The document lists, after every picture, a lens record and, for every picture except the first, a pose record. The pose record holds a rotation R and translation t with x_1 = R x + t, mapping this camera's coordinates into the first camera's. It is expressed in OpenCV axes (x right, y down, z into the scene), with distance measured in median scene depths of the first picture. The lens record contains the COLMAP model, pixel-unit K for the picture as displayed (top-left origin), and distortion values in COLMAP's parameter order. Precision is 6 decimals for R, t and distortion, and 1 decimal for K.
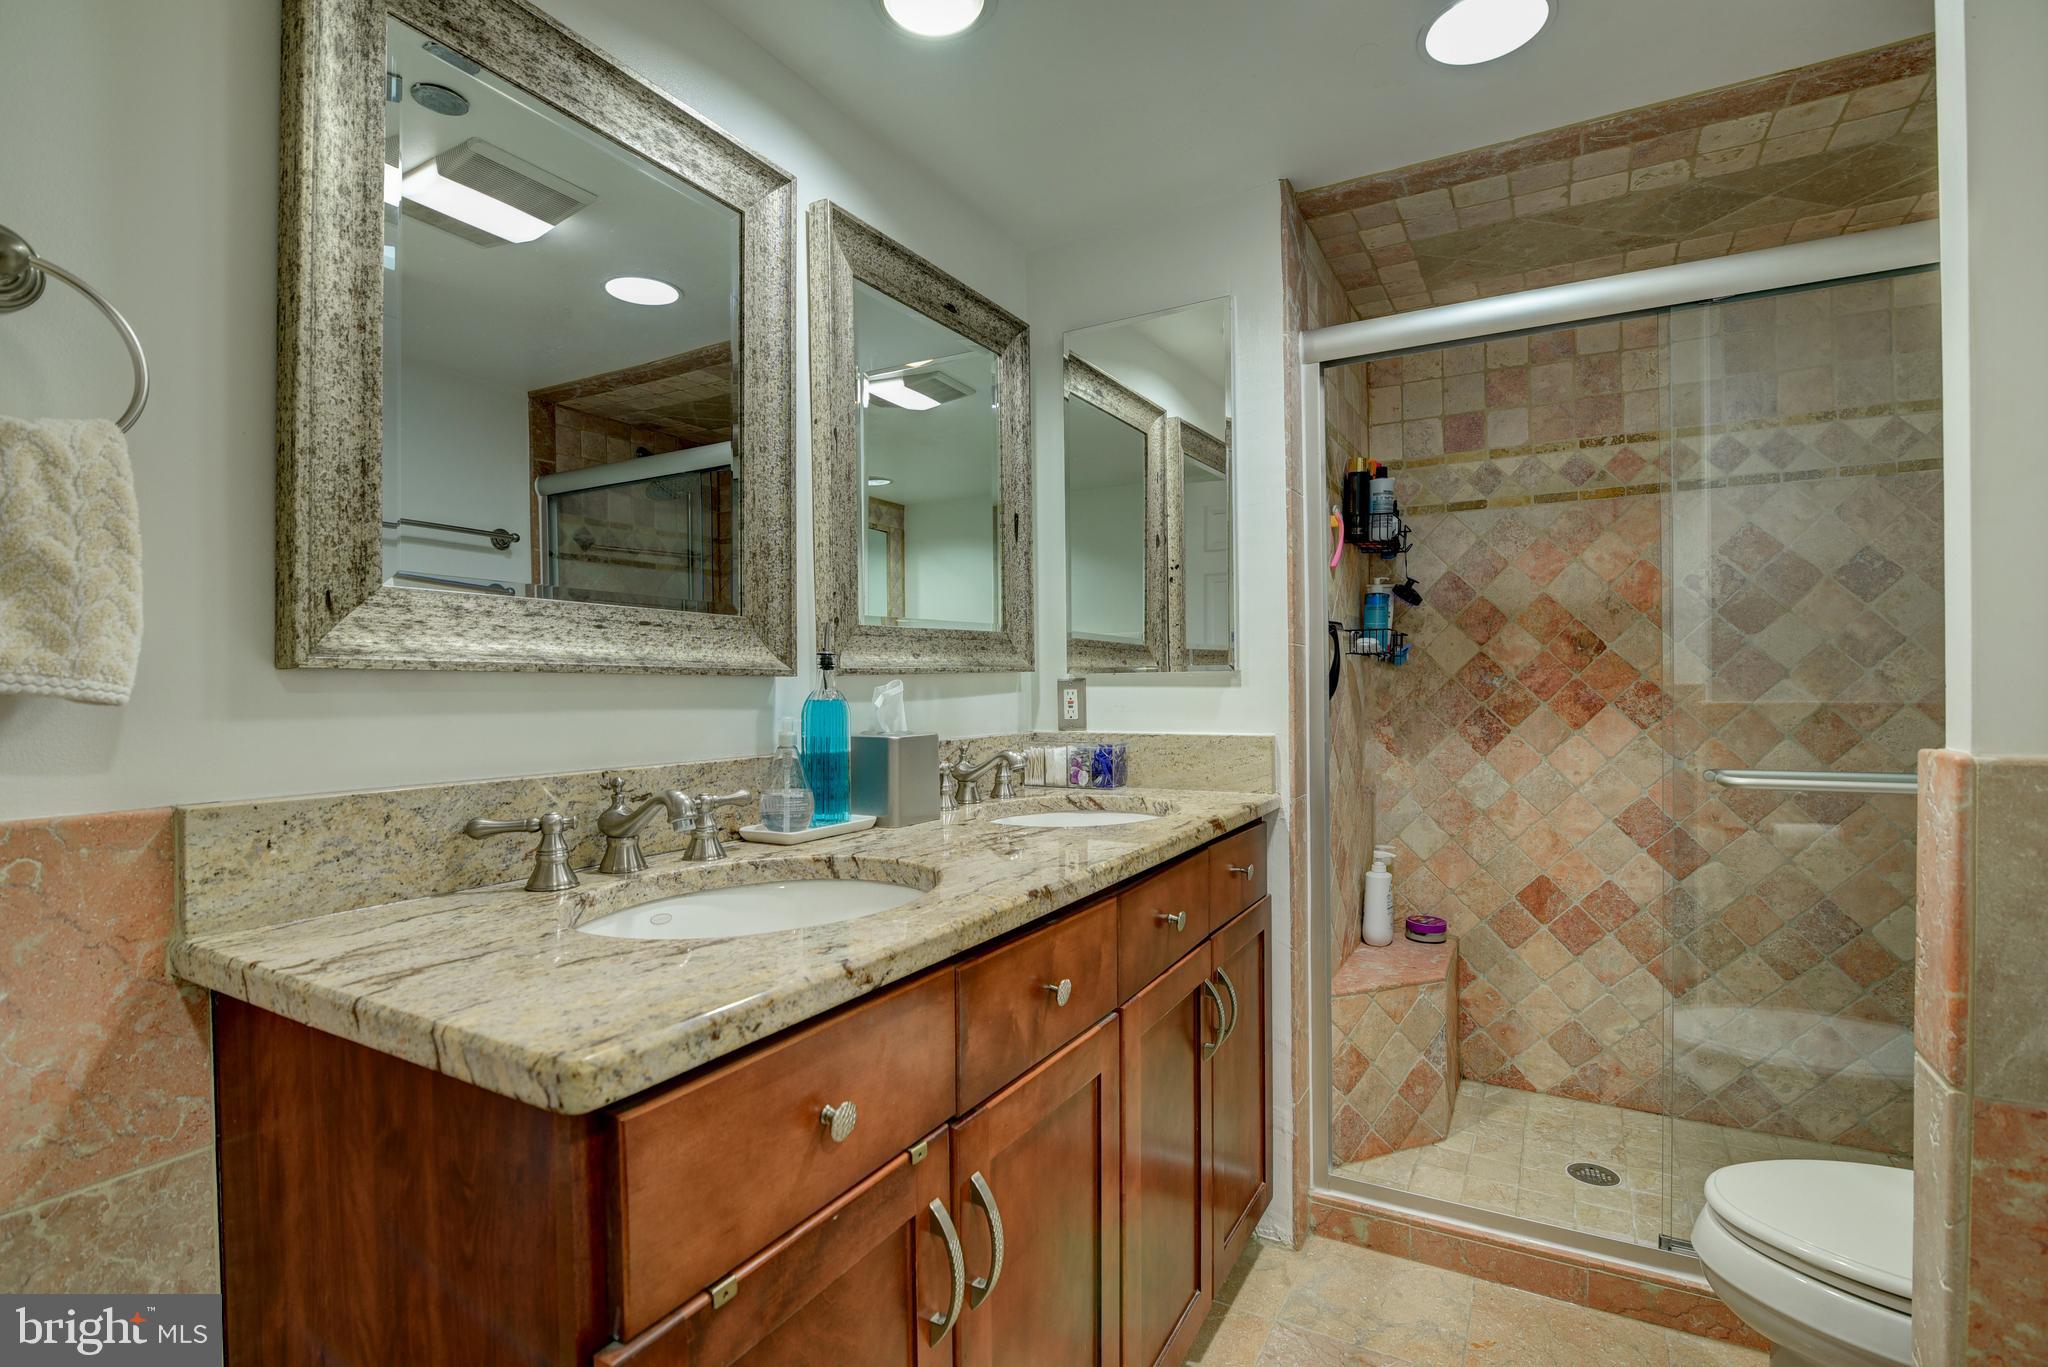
lens RADIAL K [[946.3, 0, 1021.9], [0, 946.3, 693.0], [0, 0, 1]] dist [-0.018334, 0.000651]
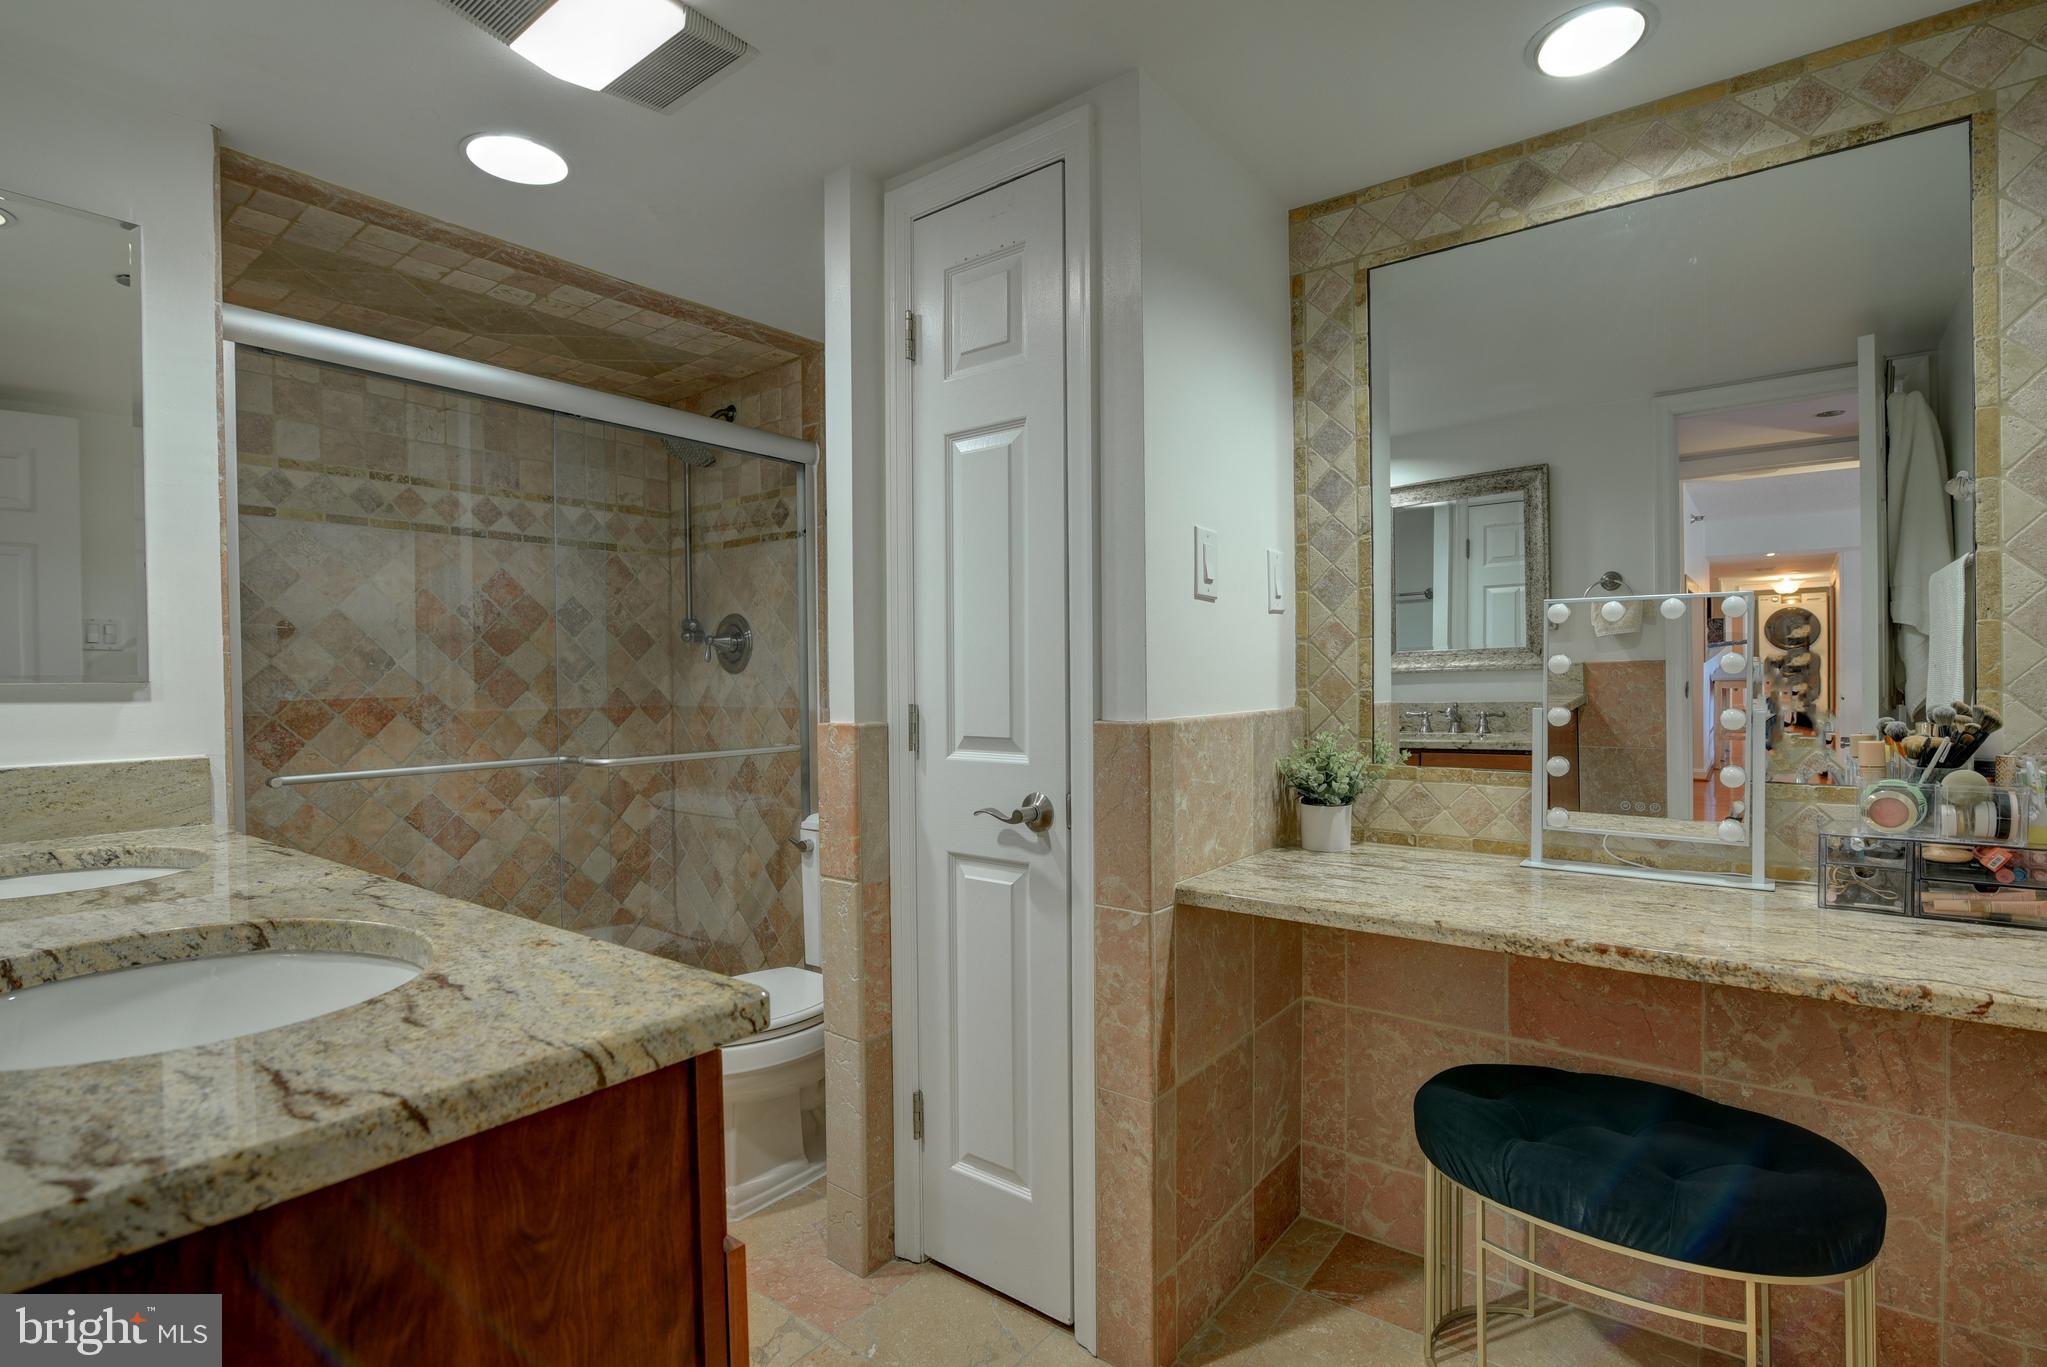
lens RADIAL K [[935.3, 0, 1024.1], [0, 935.3, 694.5], [0, 0, 1]] dist [-0.019787, 0.000958]
pose [[0.155488, -0.005734, 0.987821, -0.364475], [0.021217, 0.999772, 0.002464, 0.001379], [-0.987610, 0.020575, 0.155574, 0.100757]]
